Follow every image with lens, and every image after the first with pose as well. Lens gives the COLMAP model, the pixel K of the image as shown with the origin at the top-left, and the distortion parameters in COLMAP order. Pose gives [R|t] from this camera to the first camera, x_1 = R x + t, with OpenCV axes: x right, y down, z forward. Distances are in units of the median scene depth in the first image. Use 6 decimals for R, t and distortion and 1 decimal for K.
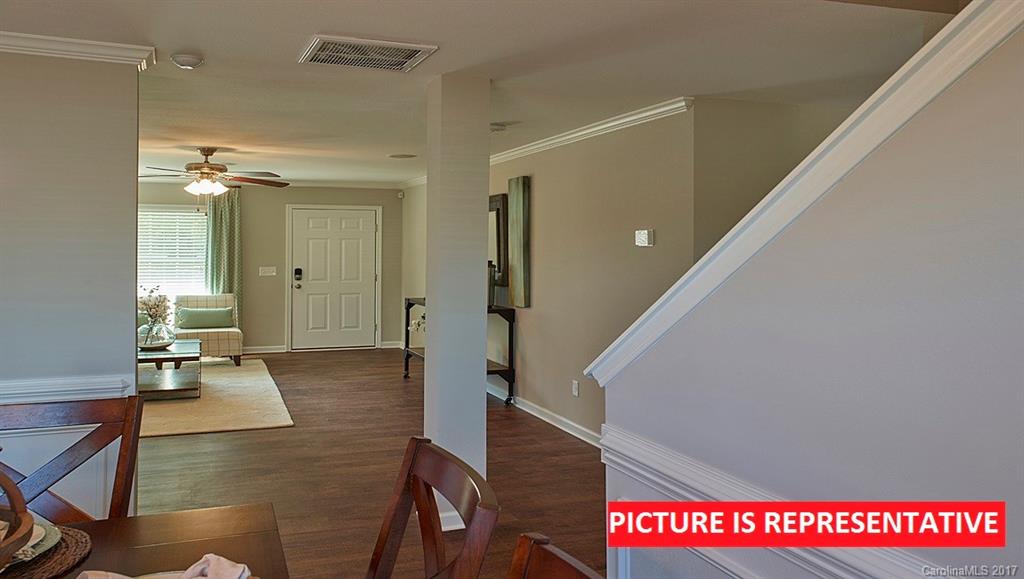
lens RADIAL K [[859.0, 0, 516.4], [0, 859.0, 286.2], [0, 0, 1]] dist [-0.055694, 0.081230]
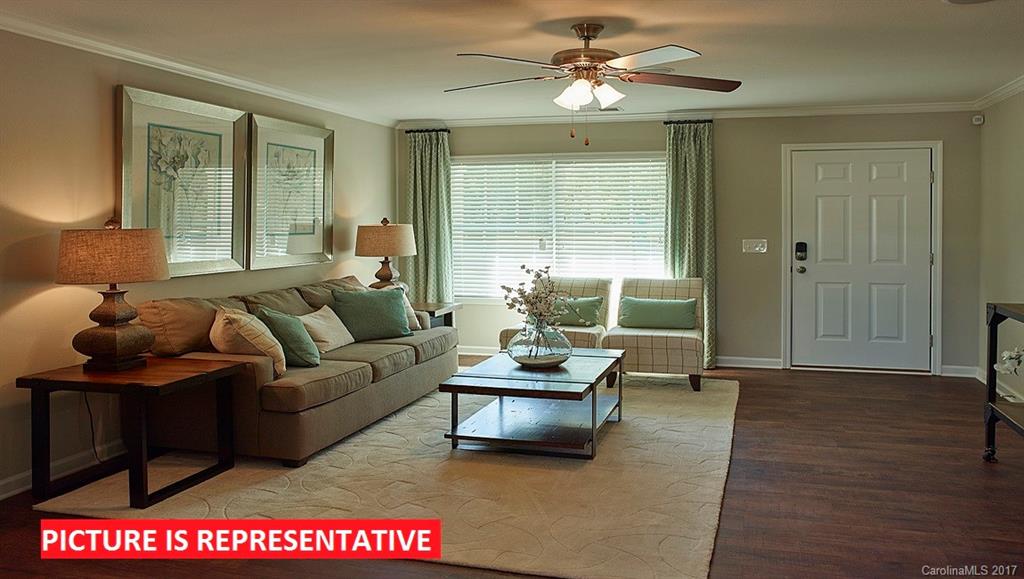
lens RADIAL K [[901.4, 0, 511.3], [0, 901.4, 212.9], [0, 0, 1]] dist [0.010041, 0.006101]
pose [[0.818721, -0.006871, -0.574150, -0.042473], [-0.023778, 0.998665, -0.045857, -0.006543], [0.573699, 0.051196, 0.817465, 0.322589]]
